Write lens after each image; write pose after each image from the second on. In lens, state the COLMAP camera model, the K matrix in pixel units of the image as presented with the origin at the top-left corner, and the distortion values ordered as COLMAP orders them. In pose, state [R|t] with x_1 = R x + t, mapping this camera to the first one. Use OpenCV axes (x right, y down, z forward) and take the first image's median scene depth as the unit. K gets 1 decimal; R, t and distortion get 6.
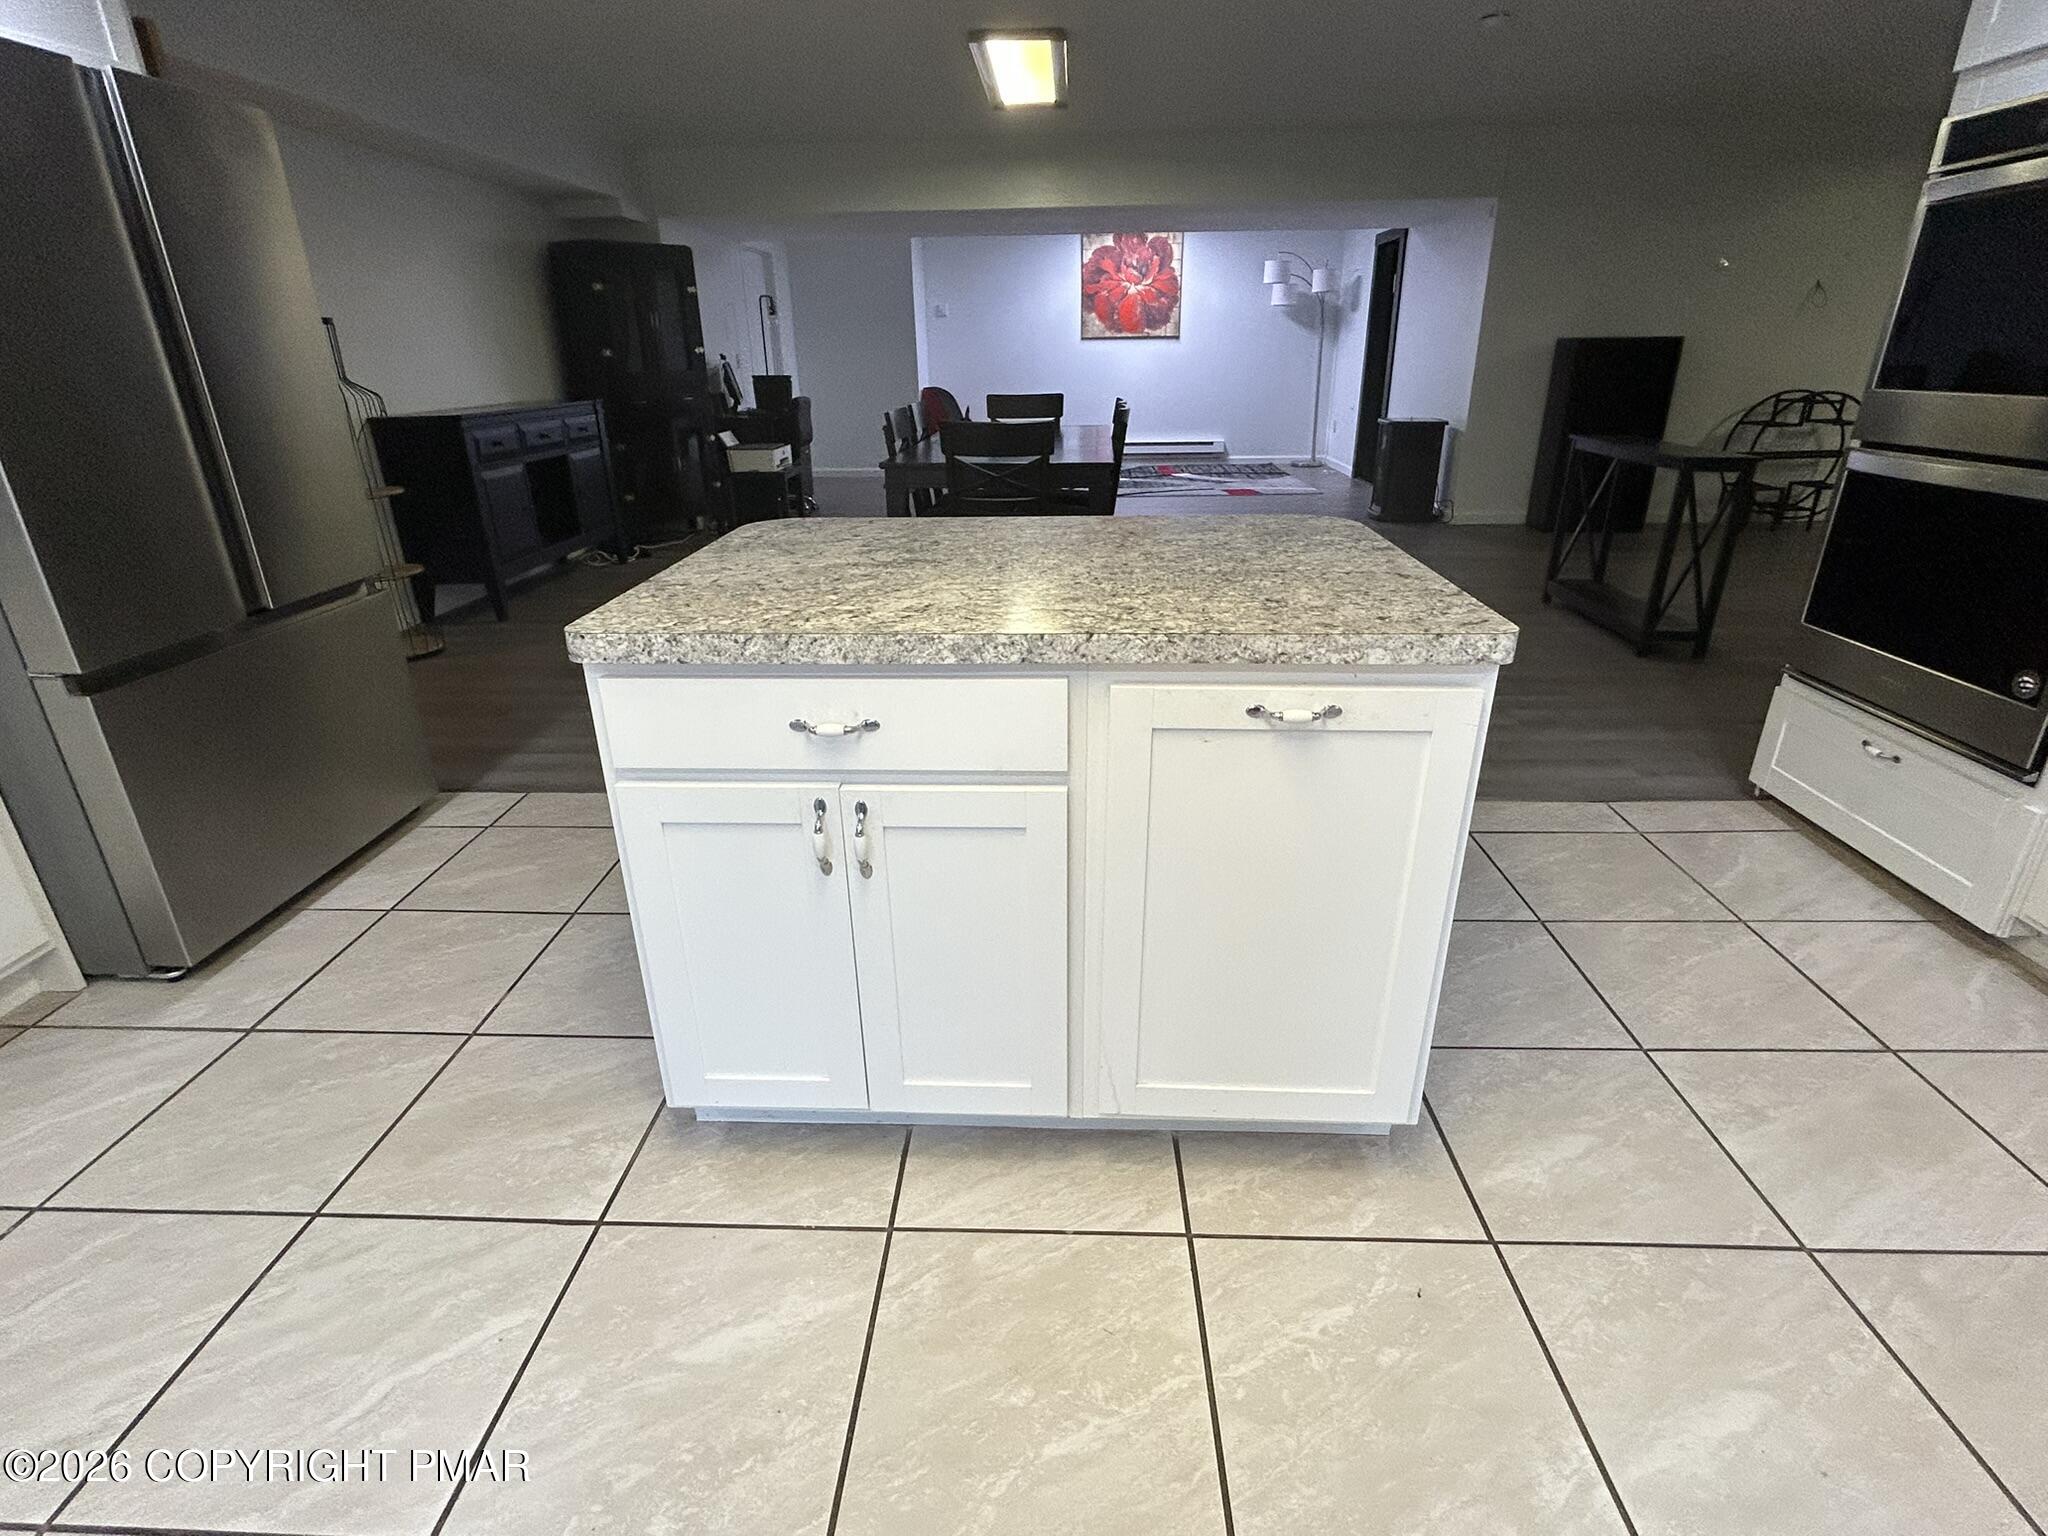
lens RADIAL K [[1011.2, 0, 1024.0], [0, 1011.2, 768.0], [0, 0, 1]] dist [-0.001000, 0.000800]
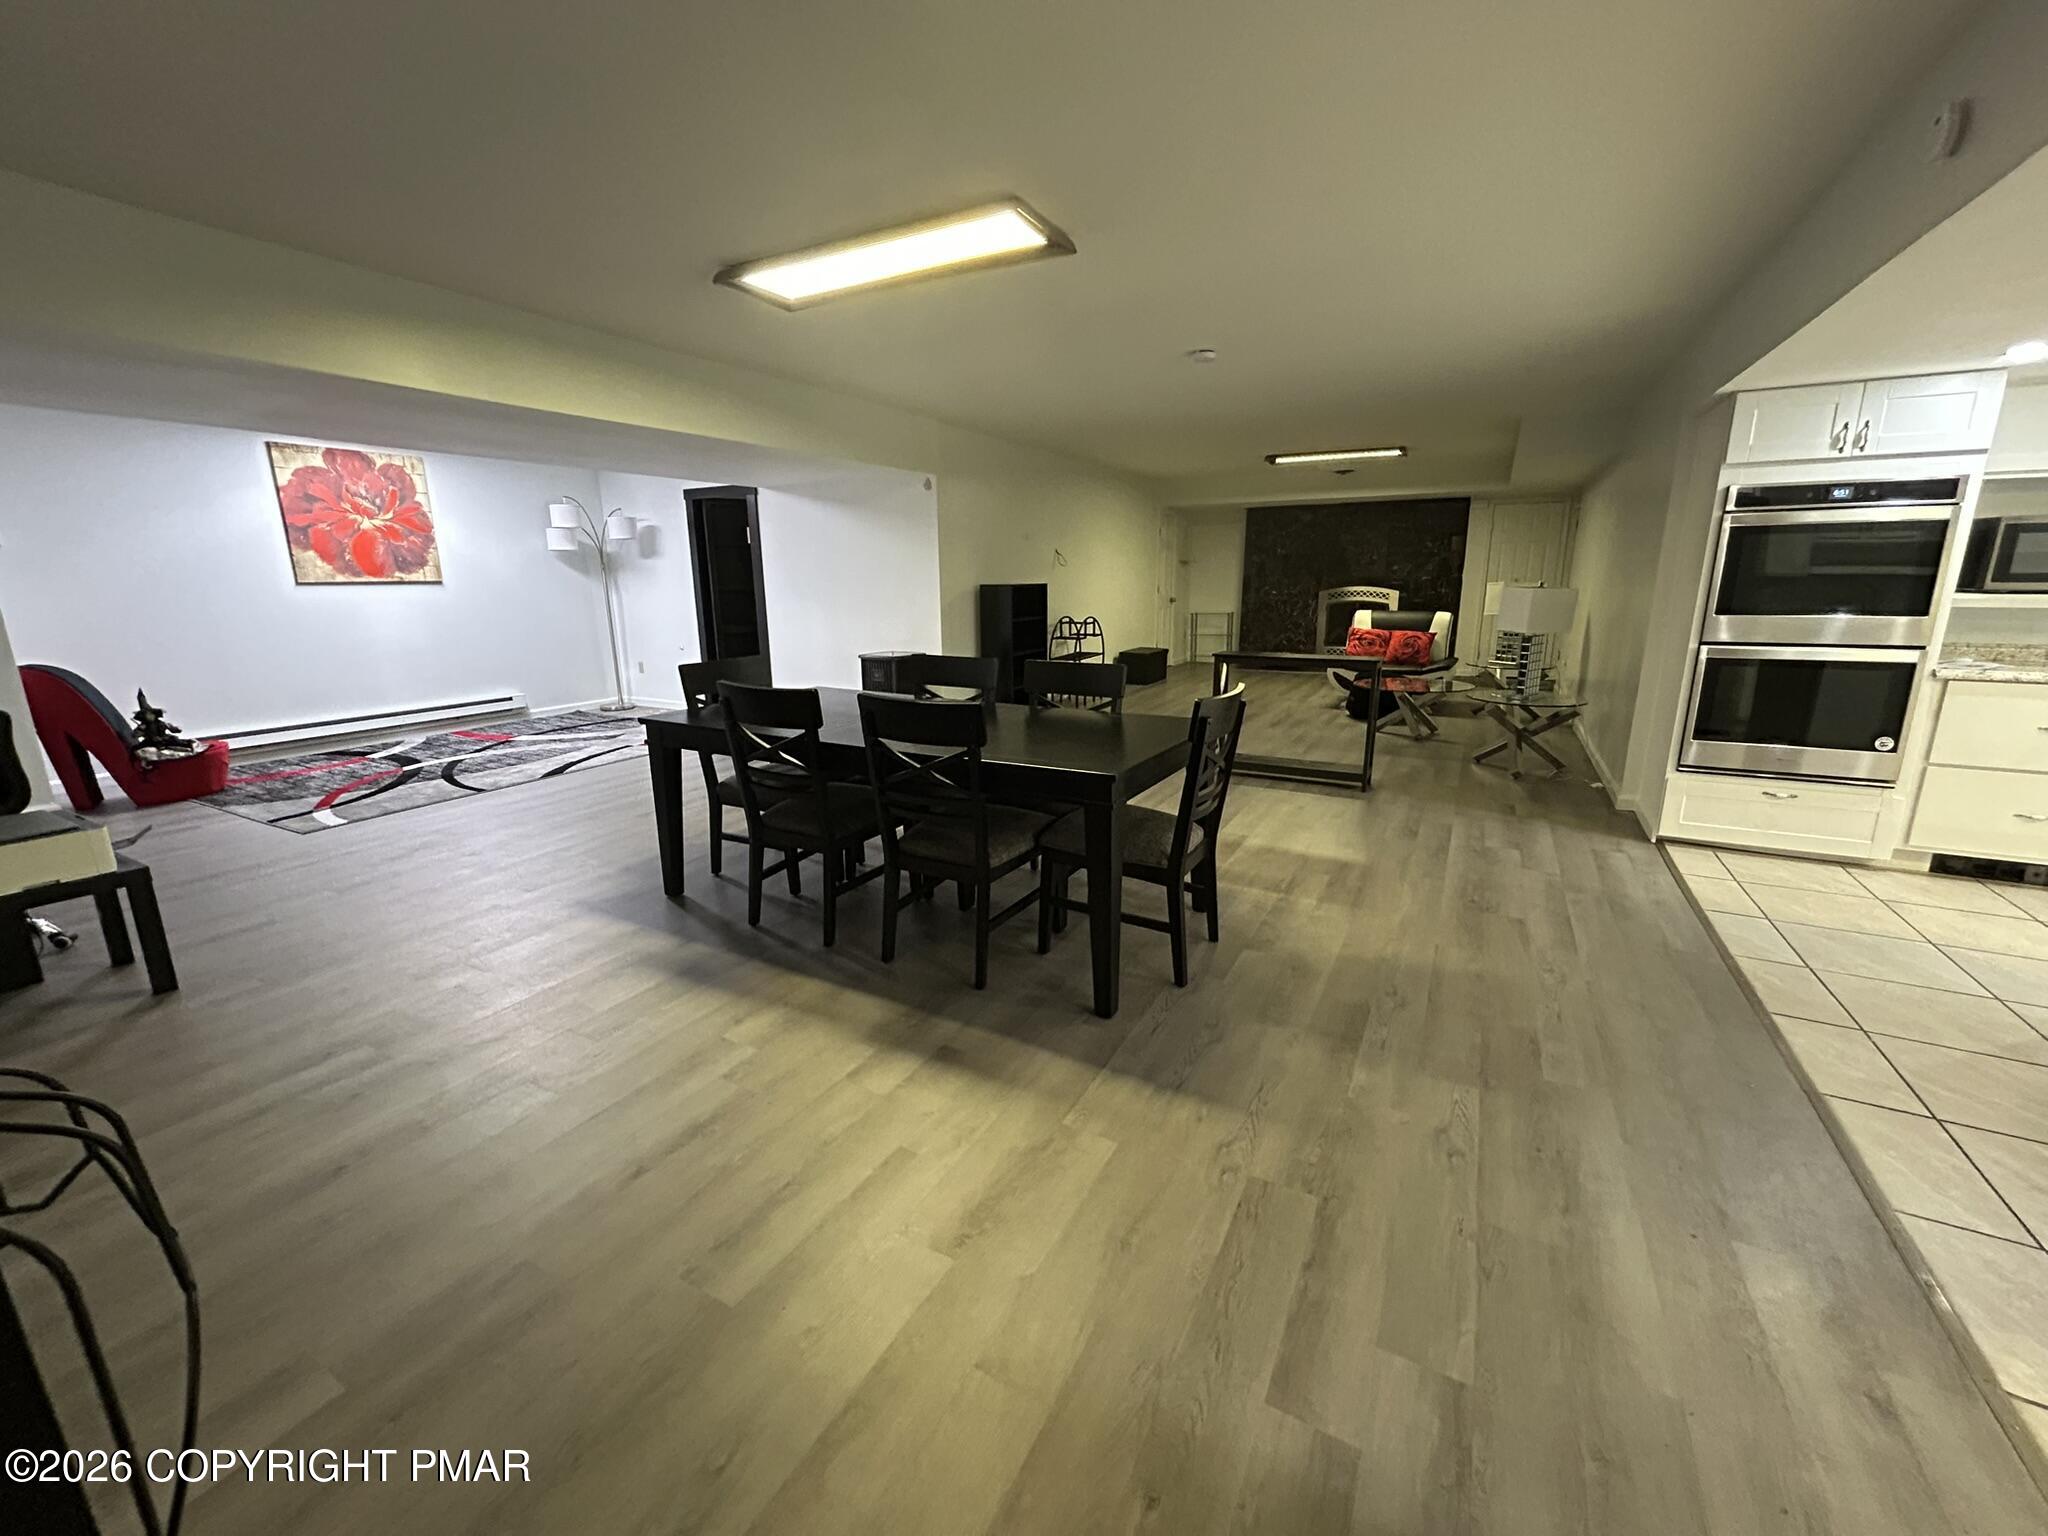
lens RADIAL K [[825.4, 0, 1024.0], [0, 825.4, 768.0], [0, 0, 1]] dist [-0.003538, 0.000342]
pose [[0.430549, -0.198280, 0.880519, -0.265301], [0.350610, 0.935698, 0.039267, -0.147367], [-0.831685, 0.291812, 0.472382, 0.339195]]
